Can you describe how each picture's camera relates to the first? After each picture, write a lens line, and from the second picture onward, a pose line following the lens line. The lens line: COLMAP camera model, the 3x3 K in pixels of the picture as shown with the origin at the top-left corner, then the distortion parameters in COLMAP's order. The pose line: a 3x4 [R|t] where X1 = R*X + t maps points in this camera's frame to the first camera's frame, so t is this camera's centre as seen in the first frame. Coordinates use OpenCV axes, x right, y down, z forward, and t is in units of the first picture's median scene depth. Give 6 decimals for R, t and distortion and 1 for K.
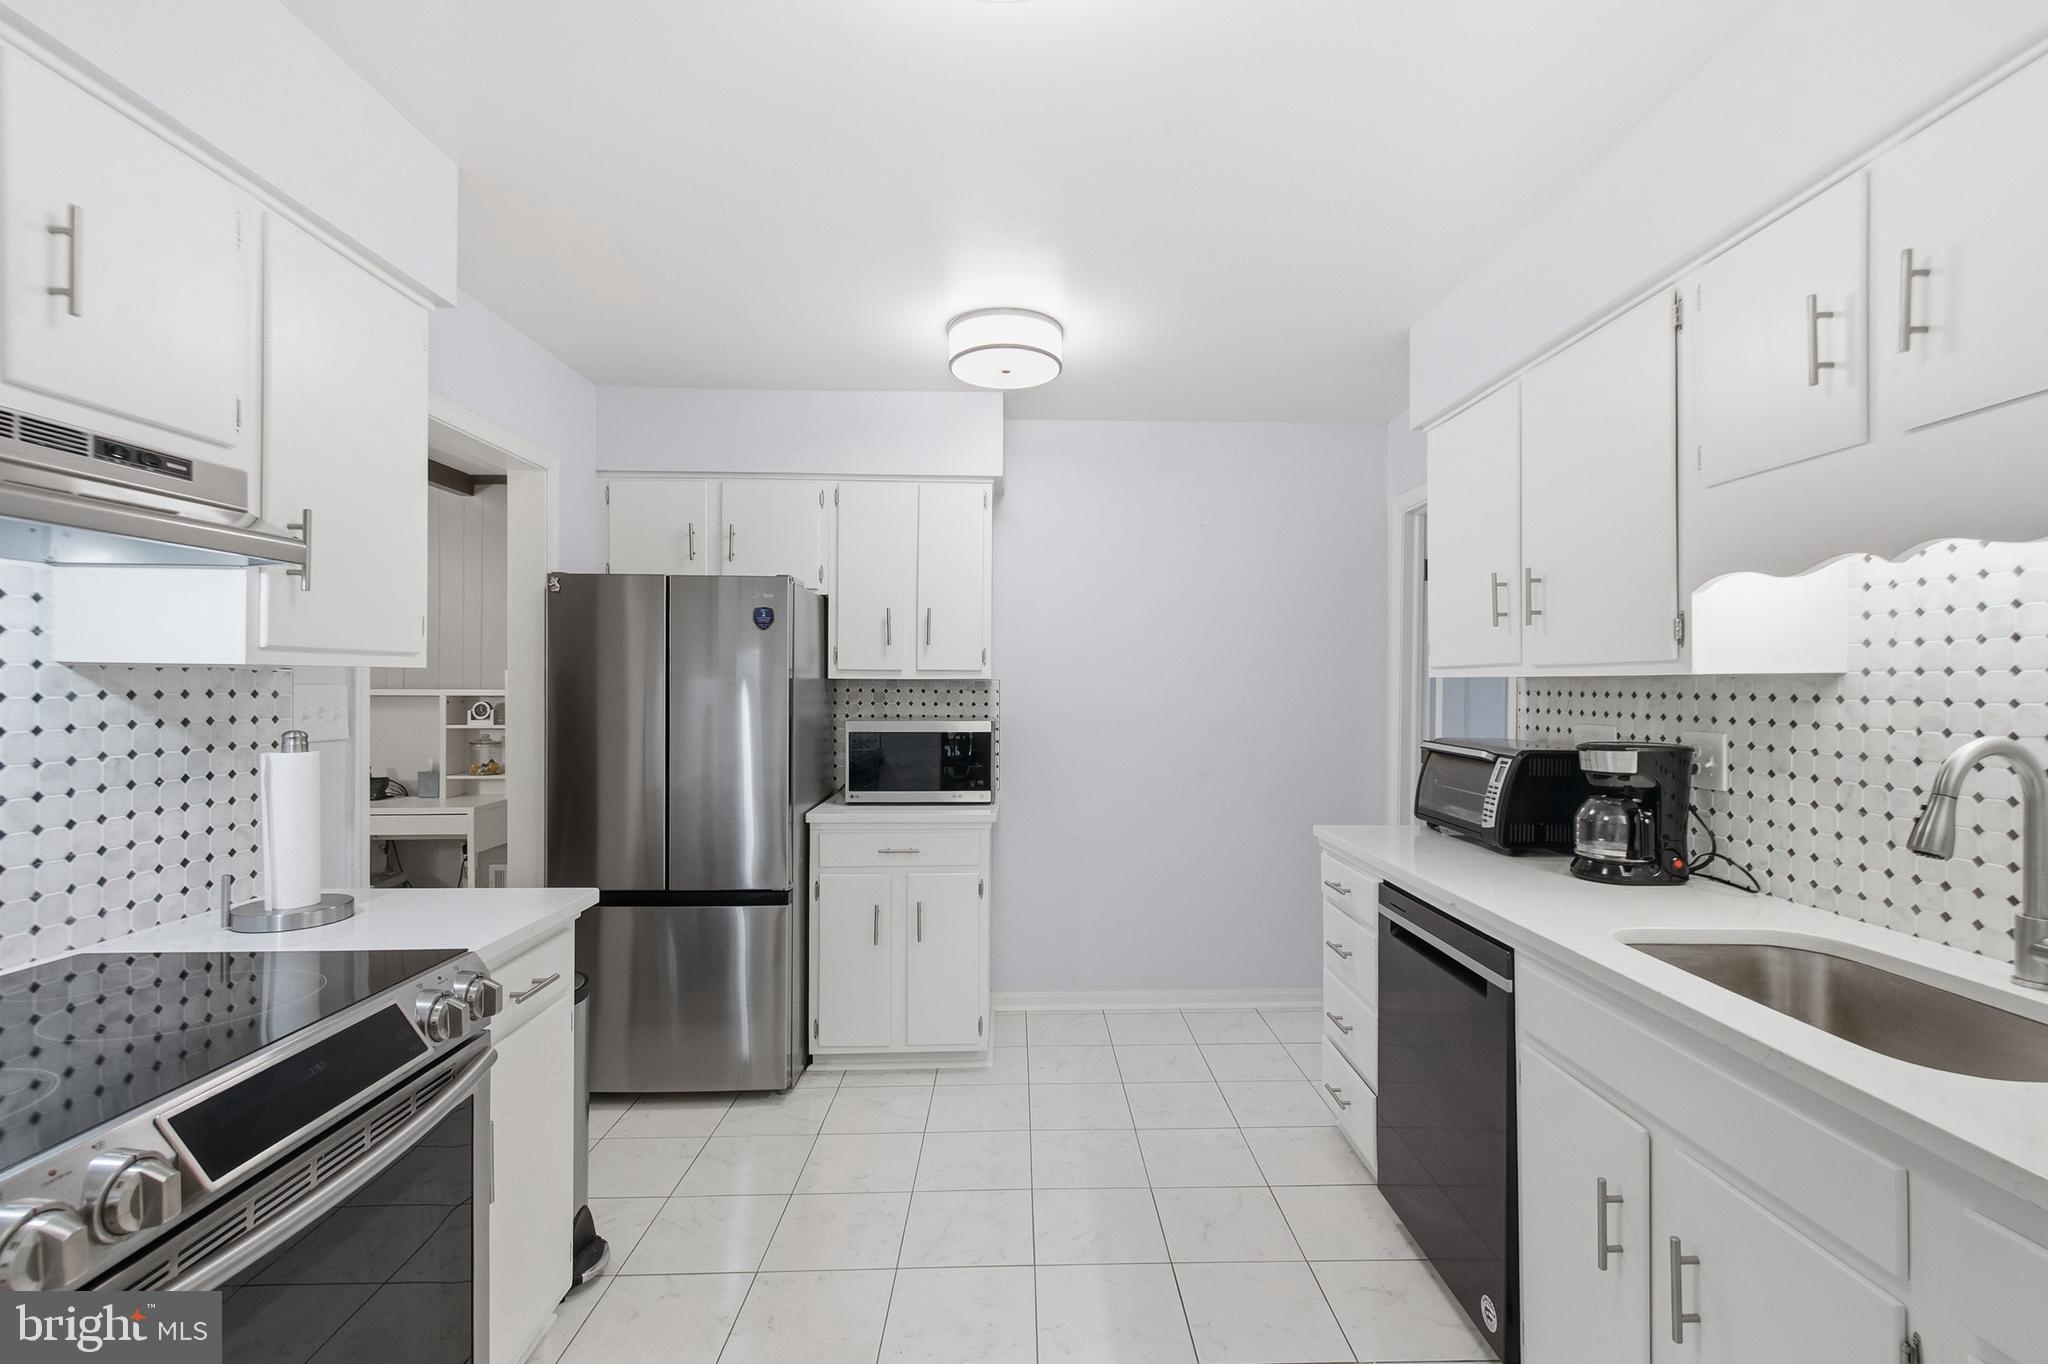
lens RADIAL K [[902.1, 0, 1034.9], [0, 902.1, 680.5], [0, 0, 1]] dist [-0.000467, -0.000197]
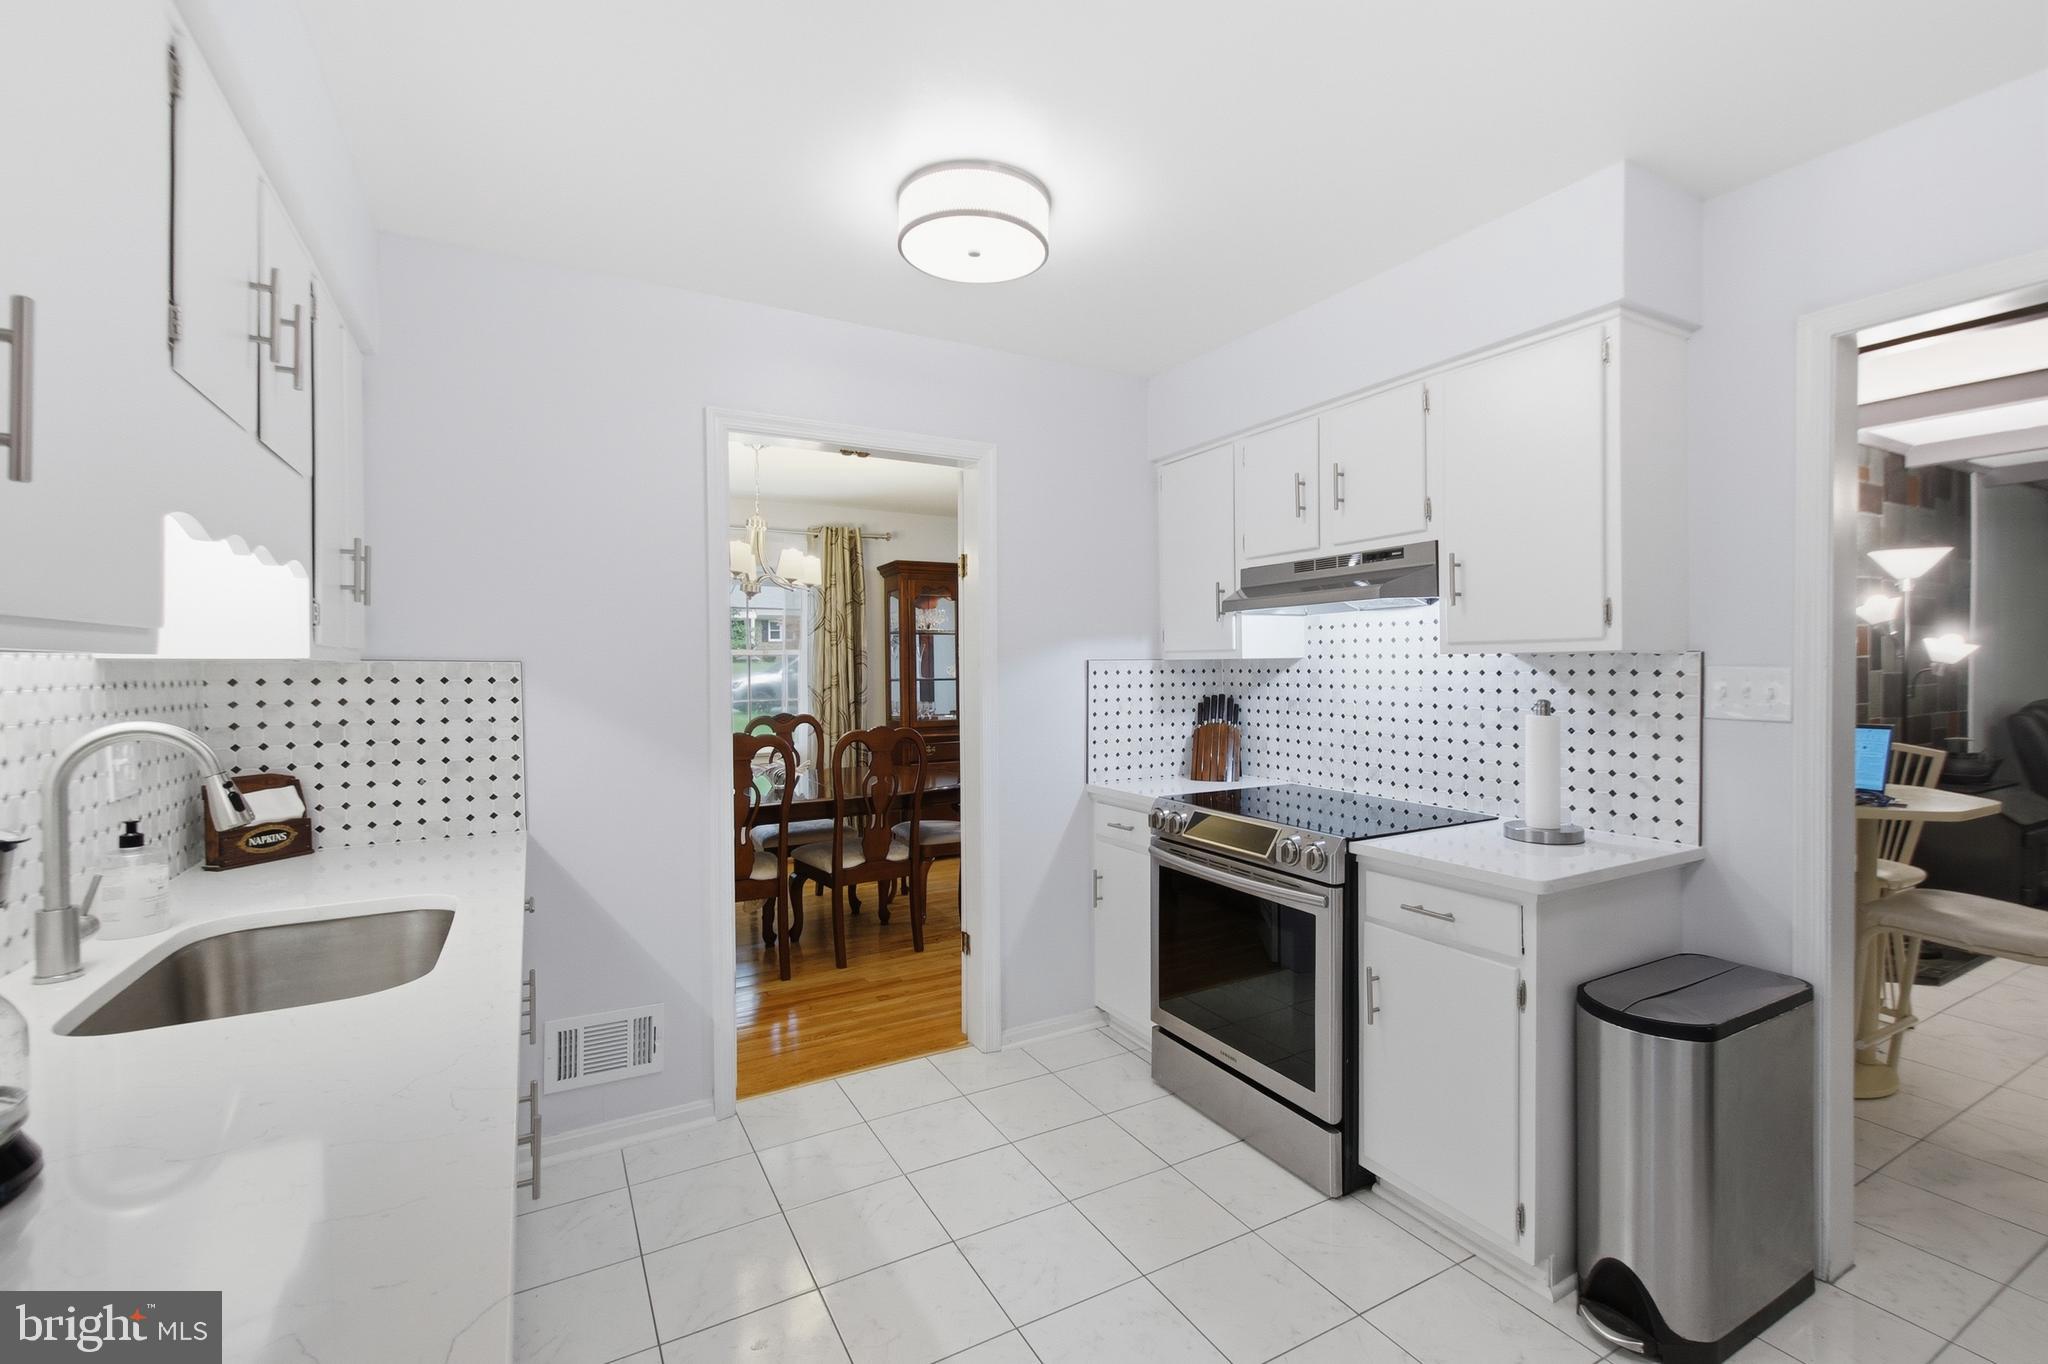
lens RADIAL K [[902.5, 0, 1036.6], [0, 902.5, 675.5], [0, 0, 1]] dist [0.000335, -0.000060]
pose [[-0.886094, 0.006427, -0.463461, 0.479454], [0.005376, 0.999979, 0.003590, 0.009904], [0.463474, 0.000689, -0.886110, 1.800809]]
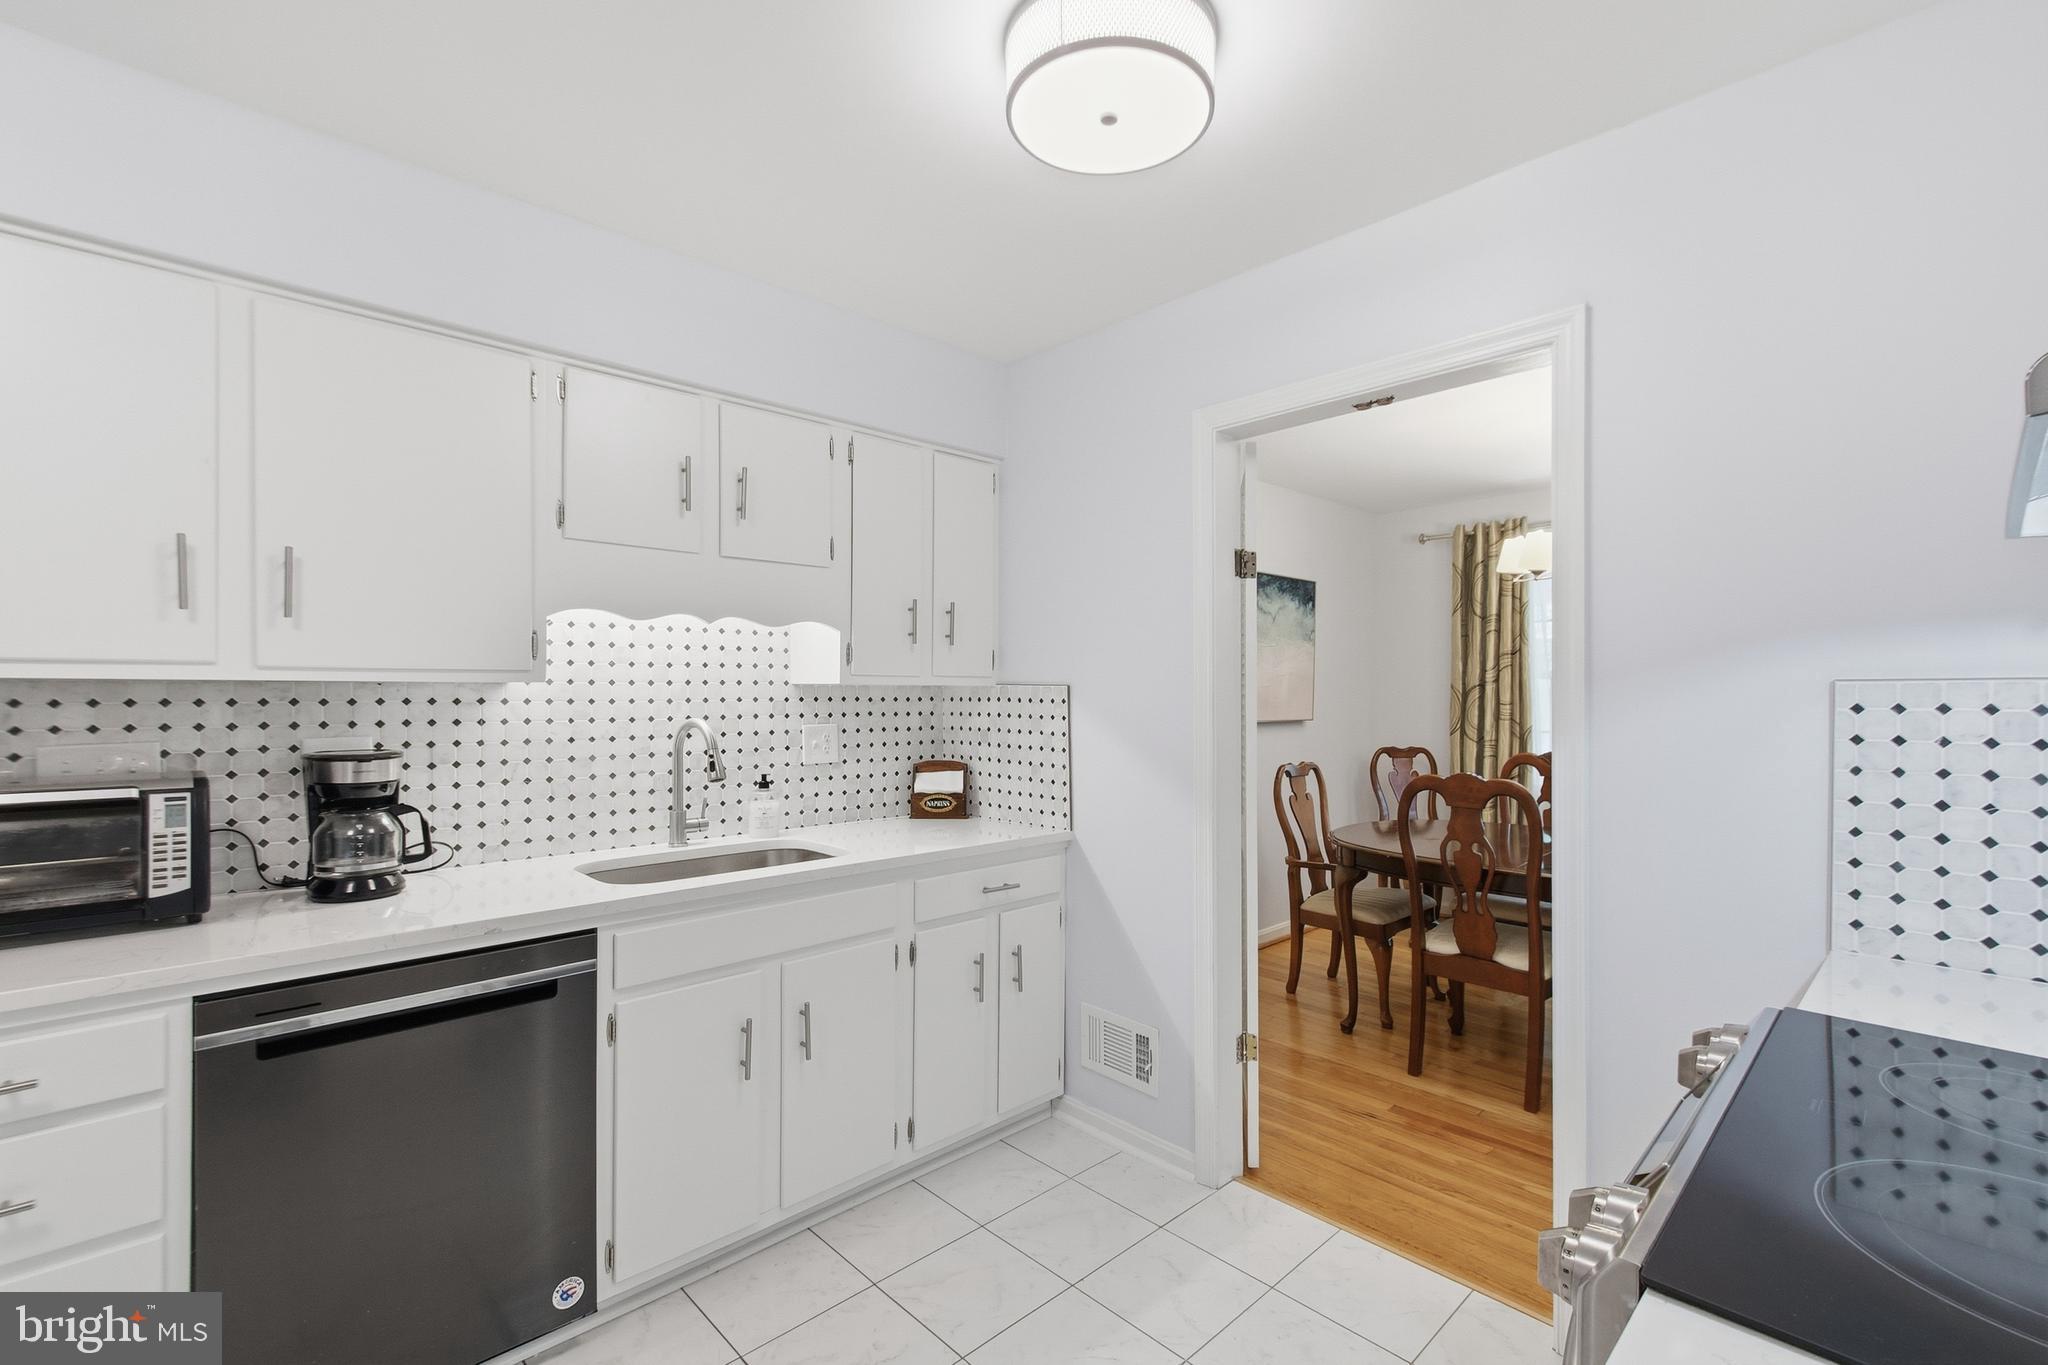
lens RADIAL K [[902.1, 0, 1033.7], [0, 902.1, 692.1], [0, 0, 1]] dist [-0.000467, -0.000197]
pose [[-0.659908, -0.004510, 0.751333, -0.652140], [-0.006936, 0.999976, -0.000090, 0.001700], [-0.751315, -0.005271, -0.659923, 1.315758]]
